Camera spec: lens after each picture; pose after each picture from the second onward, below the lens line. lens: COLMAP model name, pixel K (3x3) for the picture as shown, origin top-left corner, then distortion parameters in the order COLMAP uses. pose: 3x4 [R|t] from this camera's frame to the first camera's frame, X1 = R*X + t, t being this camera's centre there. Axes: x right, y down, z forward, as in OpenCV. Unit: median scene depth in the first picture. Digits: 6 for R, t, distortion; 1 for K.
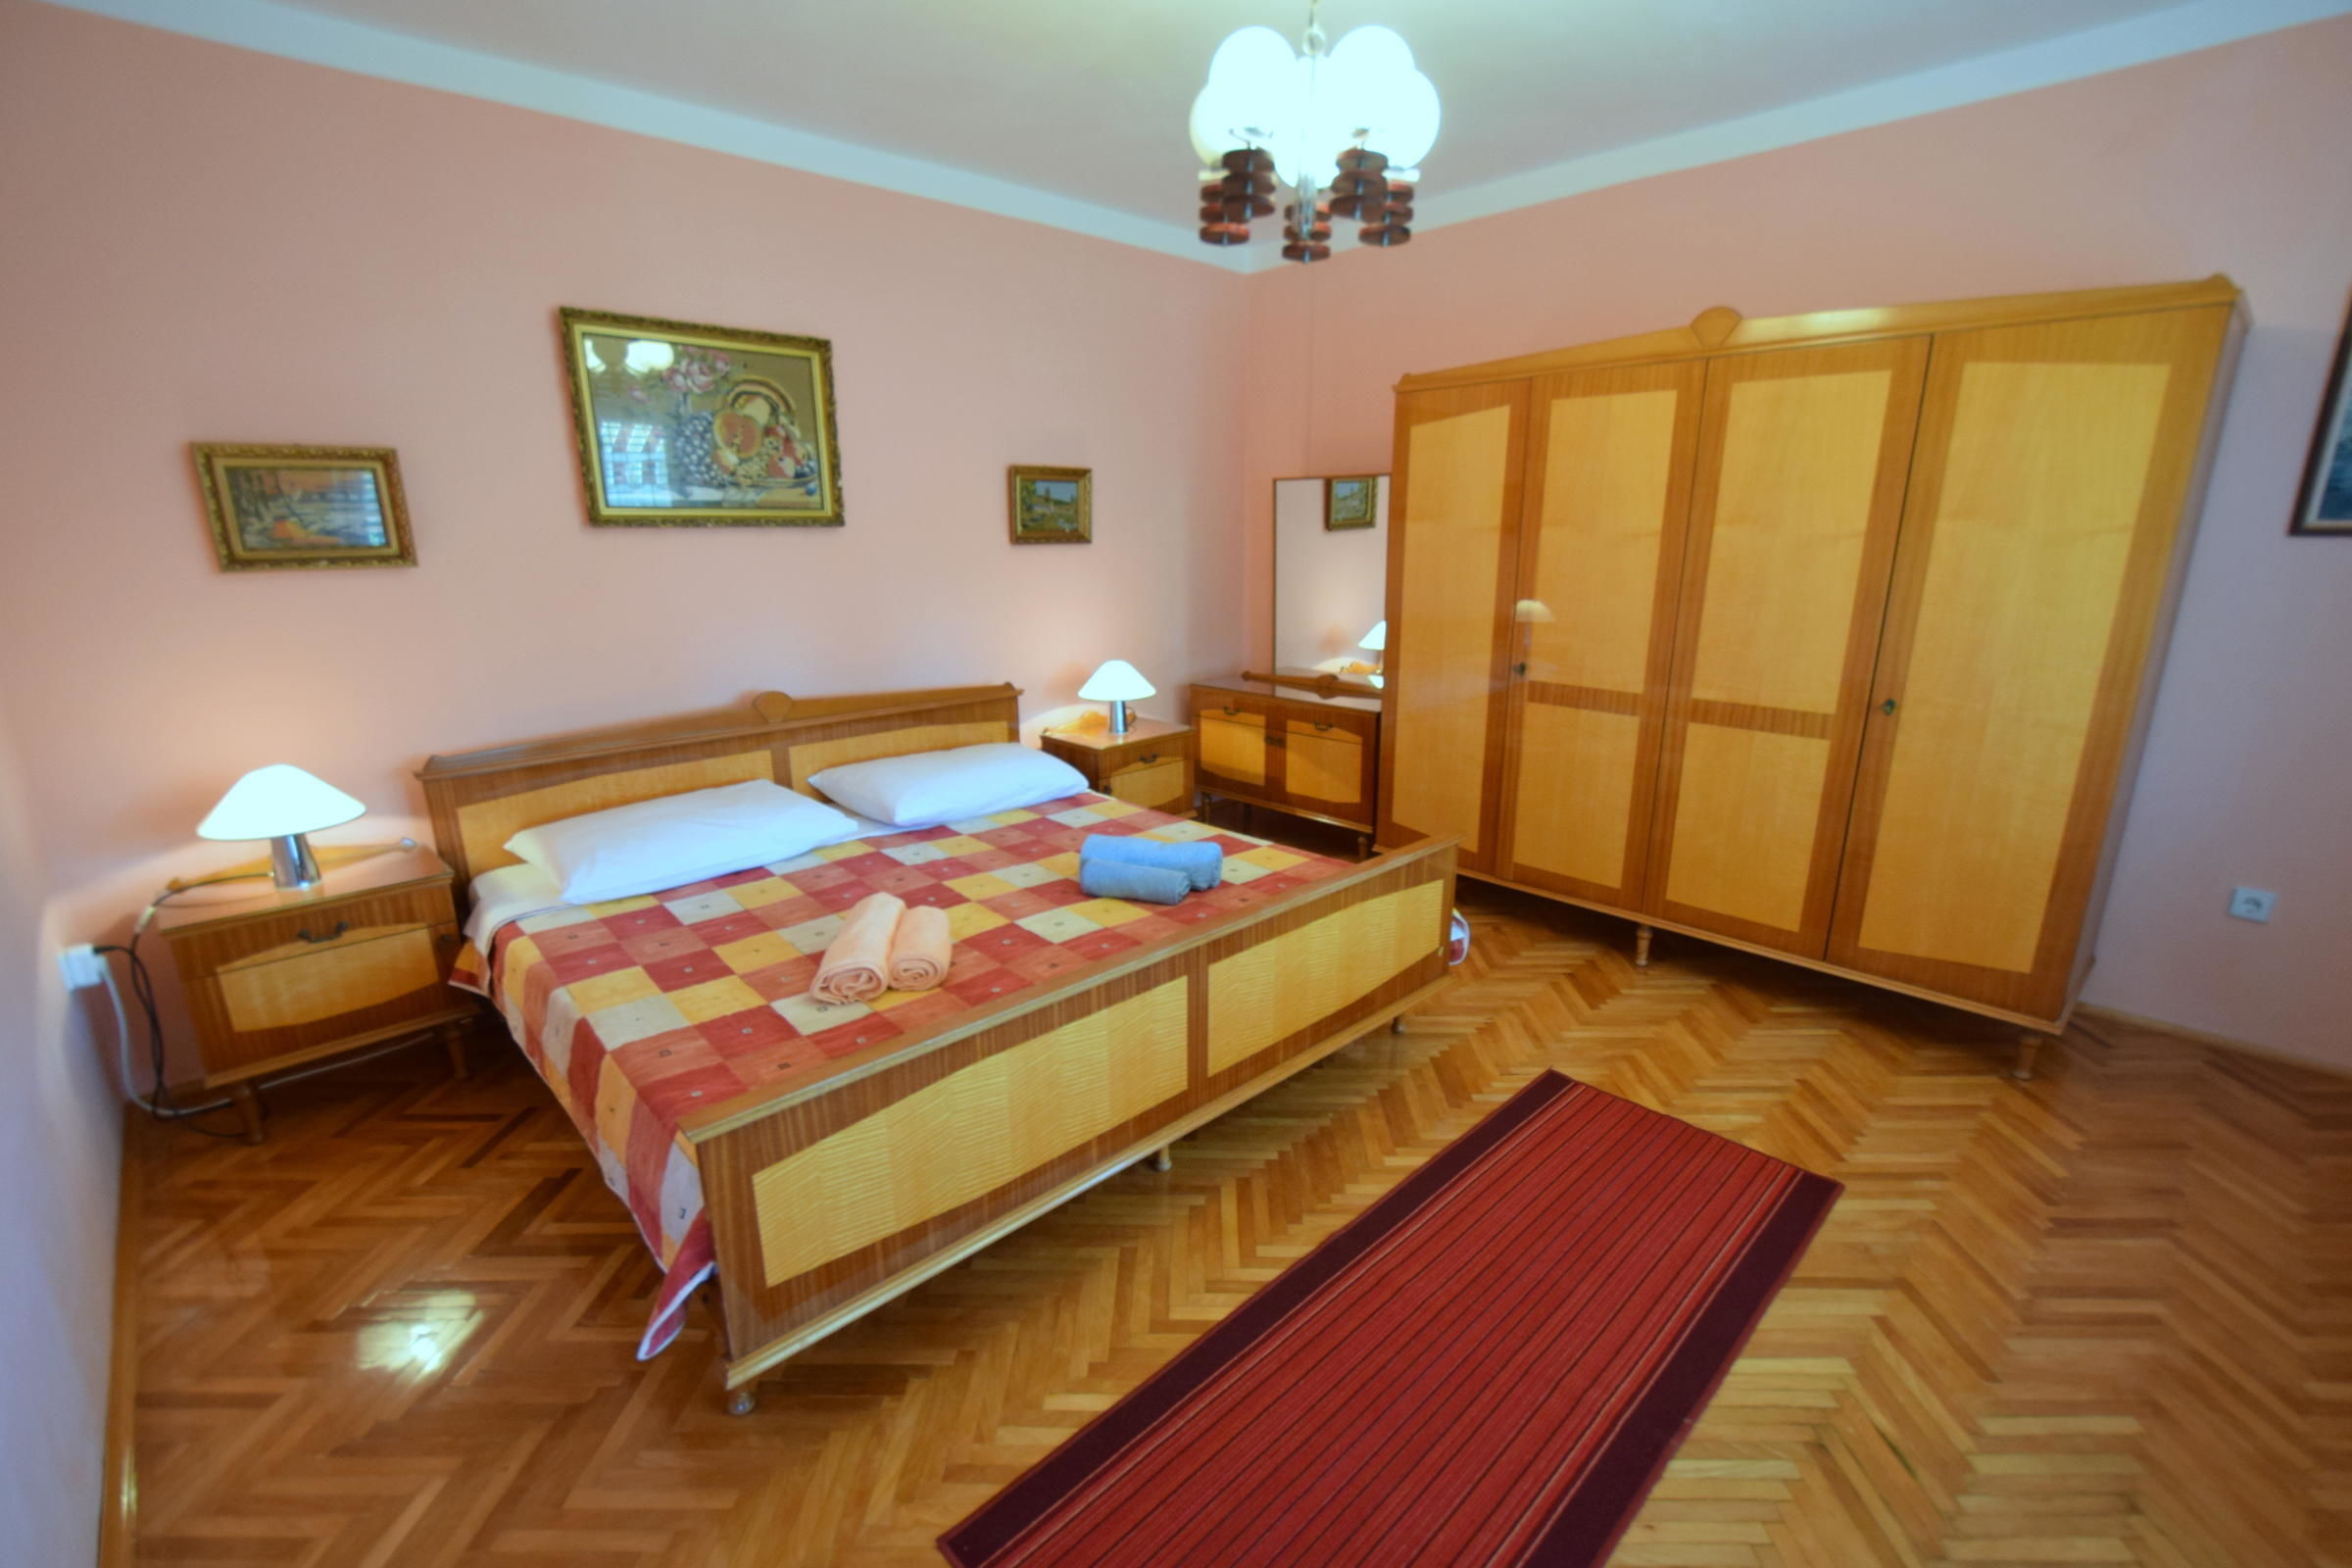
lens RADIAL K [[1022.0, 0, 1185.9], [0, 1022.0, 812.3], [0, 0, 1]] dist [0.007445, -0.009330]
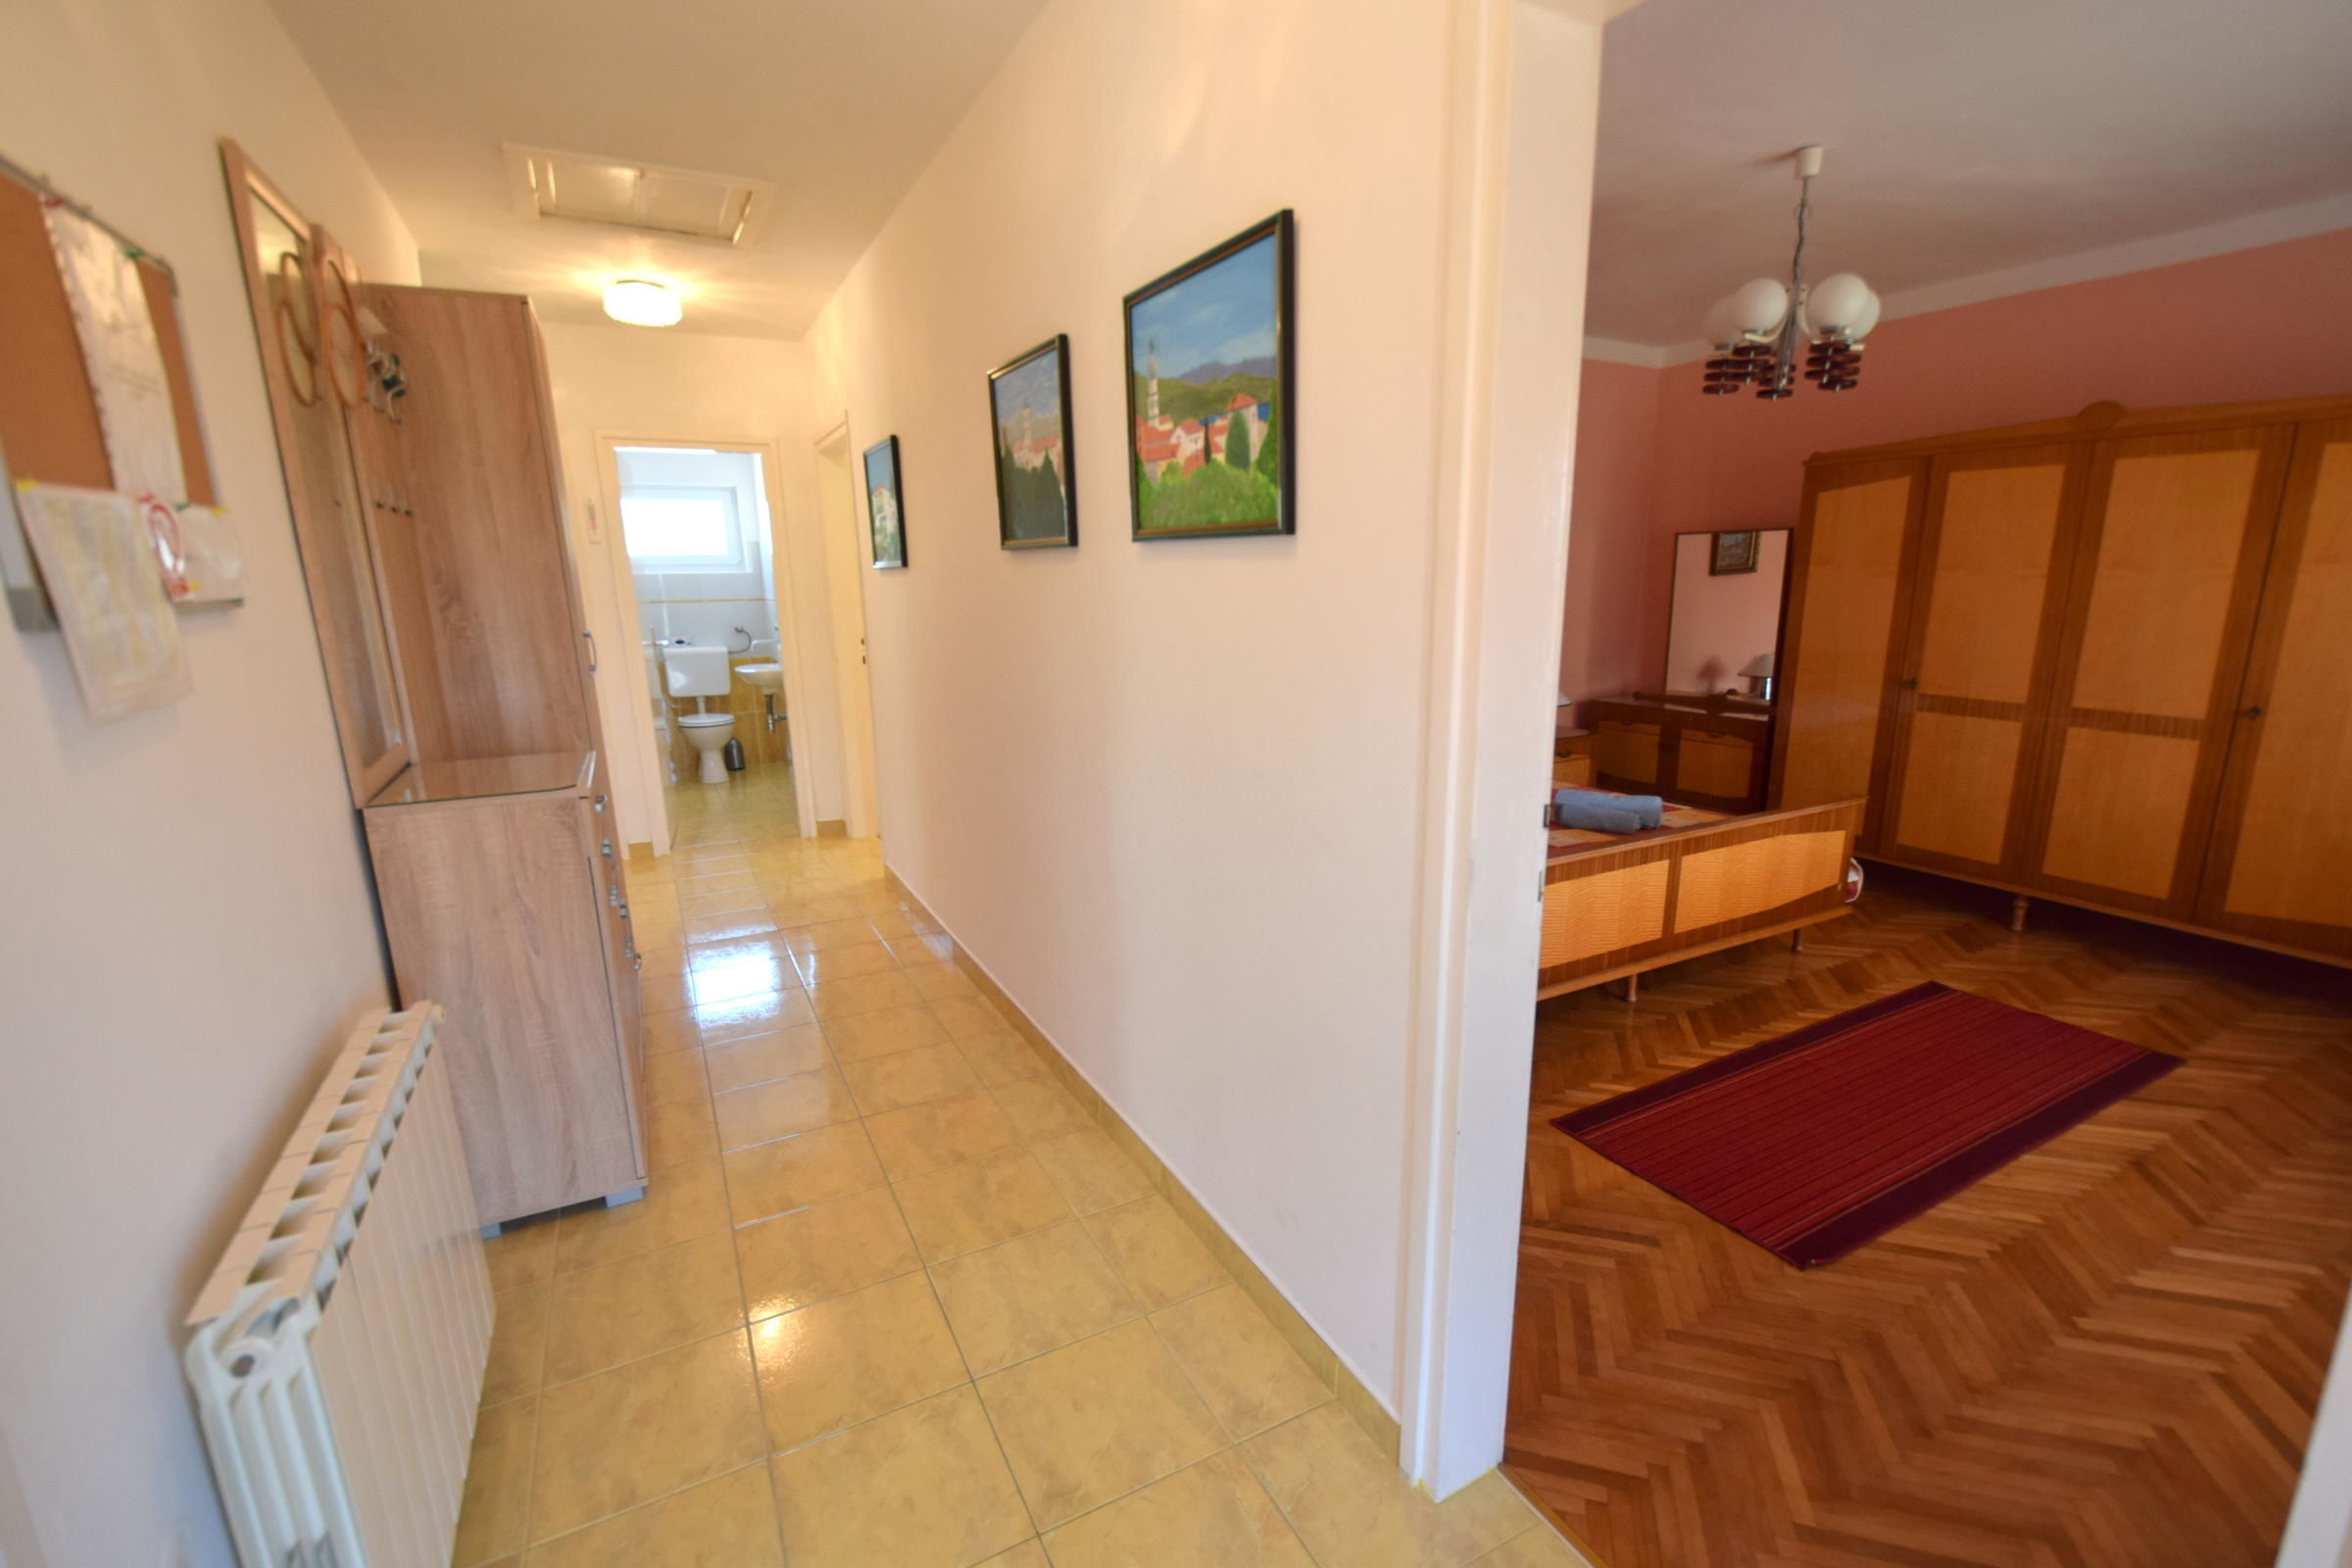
lens RADIAL K [[1022.0, 0, 1177.0], [0, 1022.0, 807.7], [0, 0, 1]] dist [0.002590, -0.010224]
pose [[0.960068, 0.055365, -0.274233, -0.227597], [-0.068740, 0.996856, -0.039400, 0.150493], [0.271189, 0.056677, 0.960856, -0.532073]]
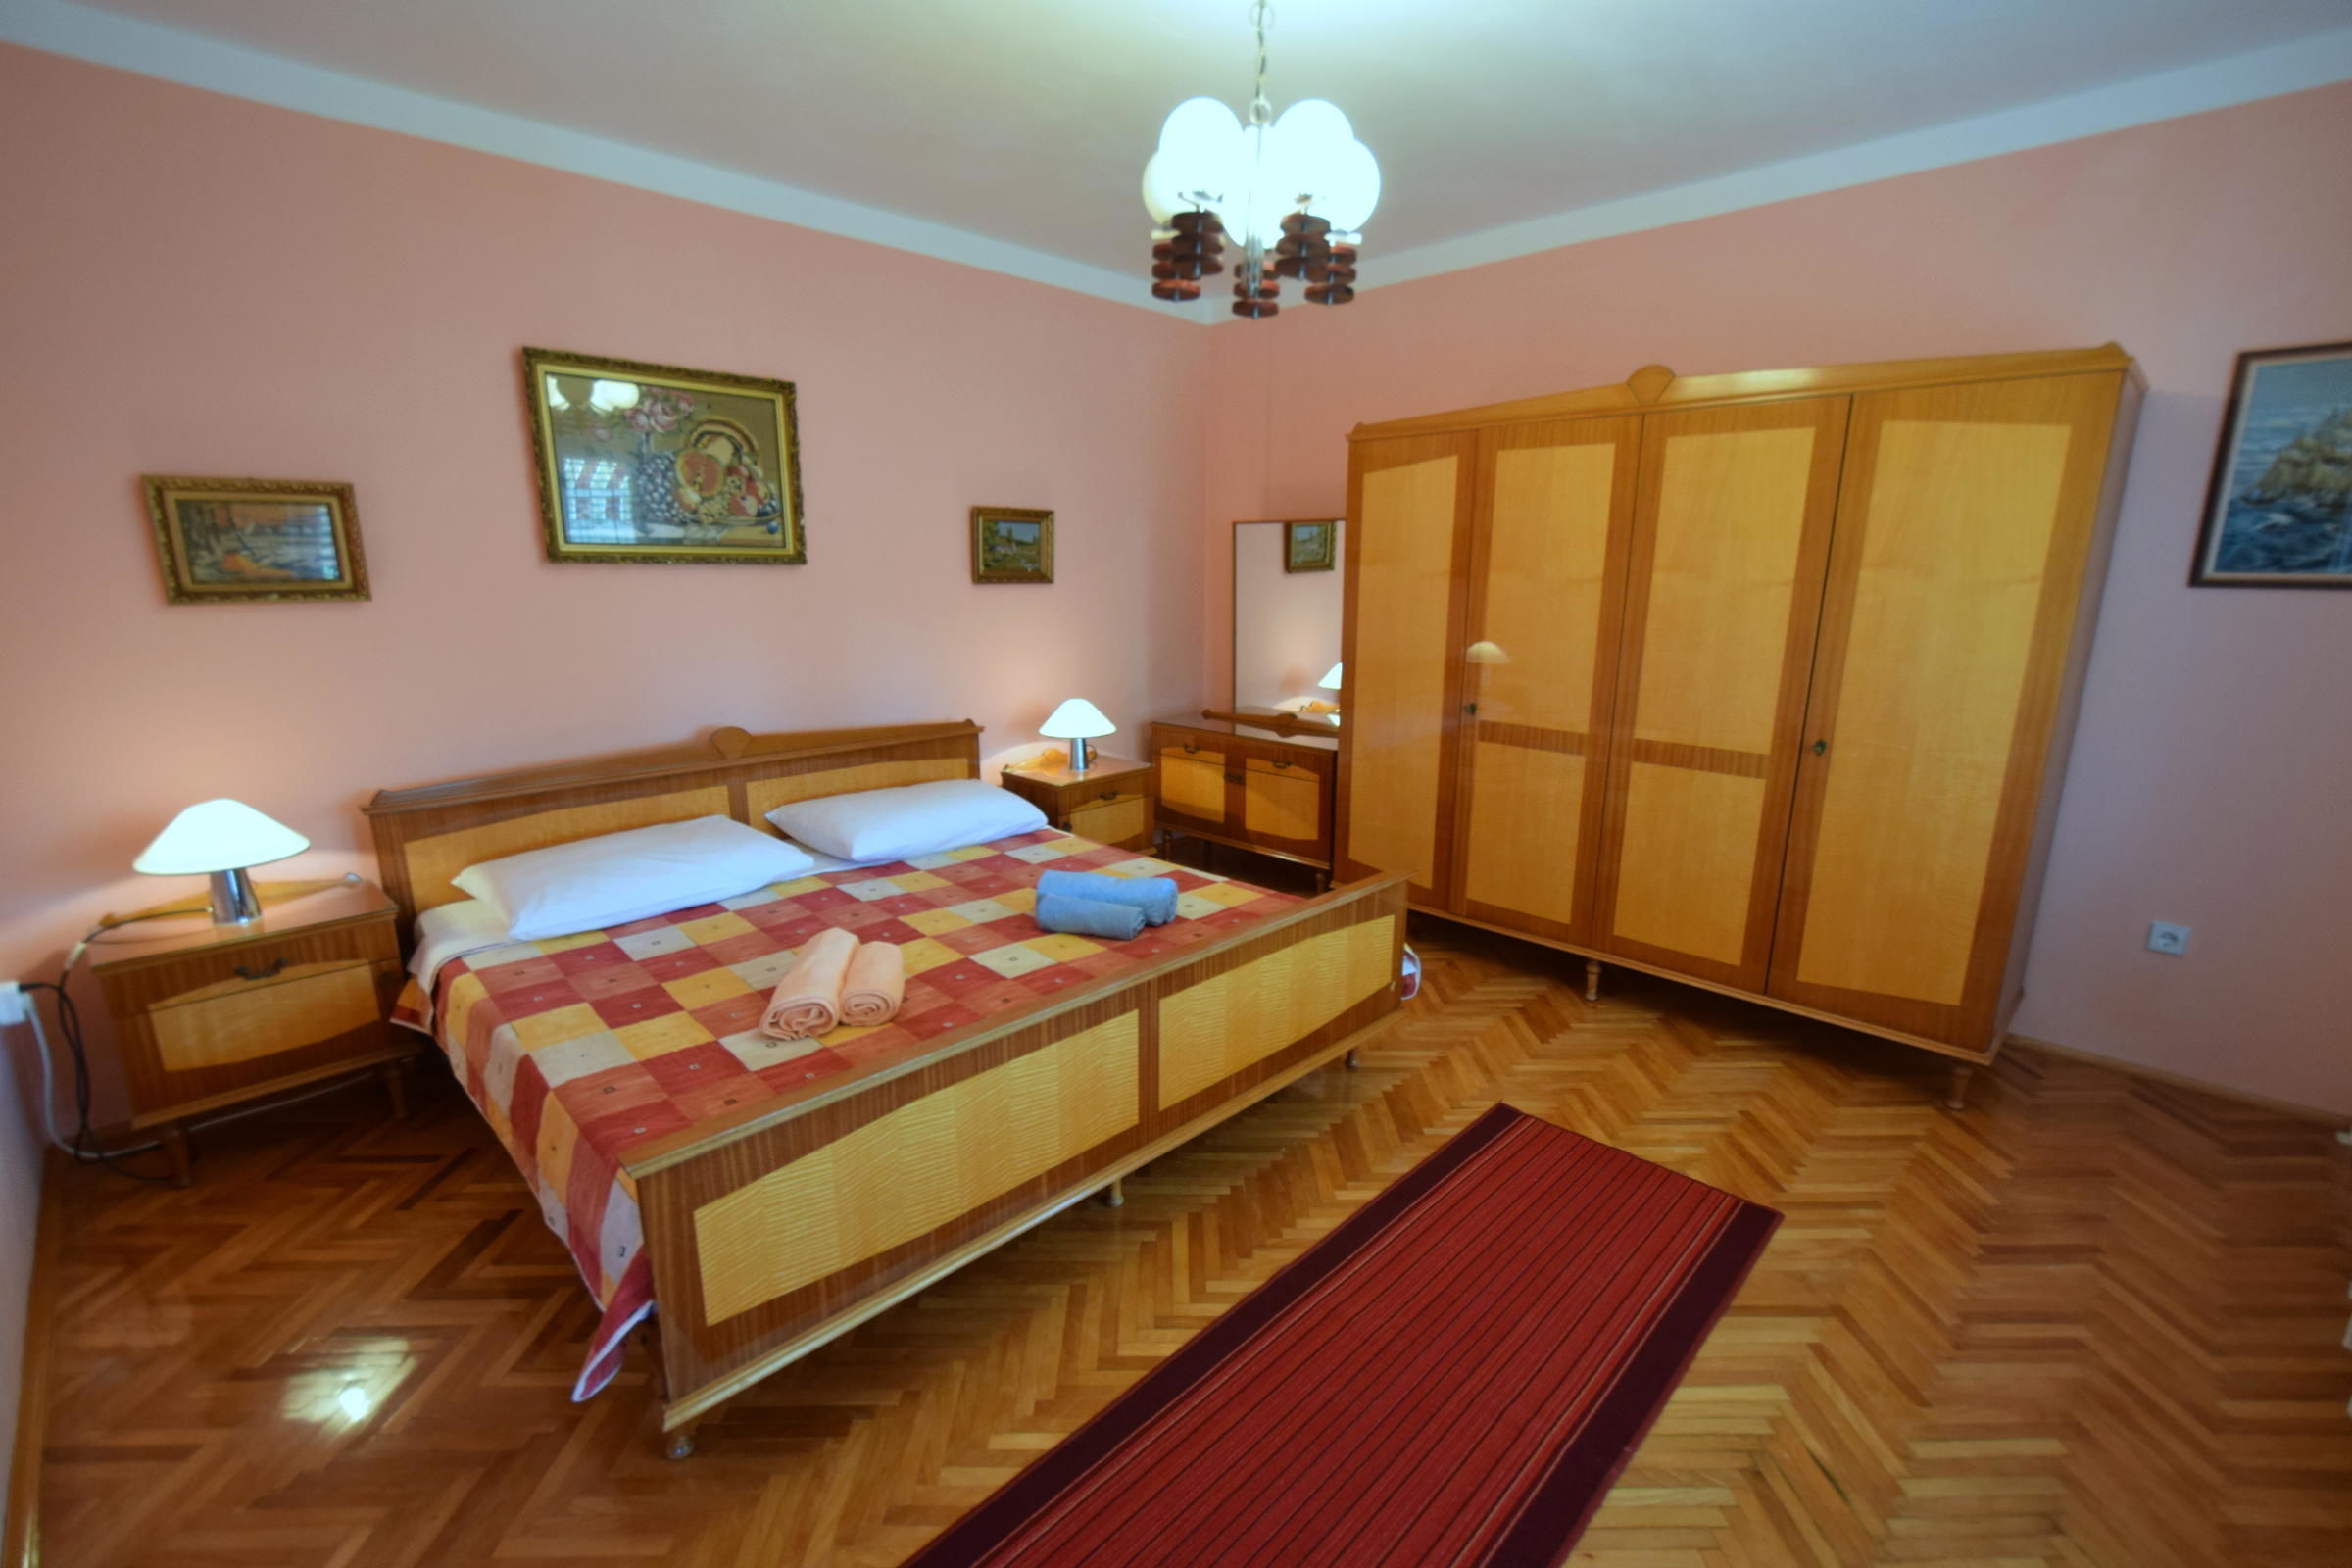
lens RADIAL K [[1022.0, 0, 1185.9], [0, 1022.0, 812.3], [0, 0, 1]] dist [0.007445, -0.009330]
pose [[0.999518, 0.002550, 0.030948, 0.012993], [-0.001403, 0.999313, -0.037025, 0.001836], [-0.031021, 0.036964, 0.998835, -0.013053]]
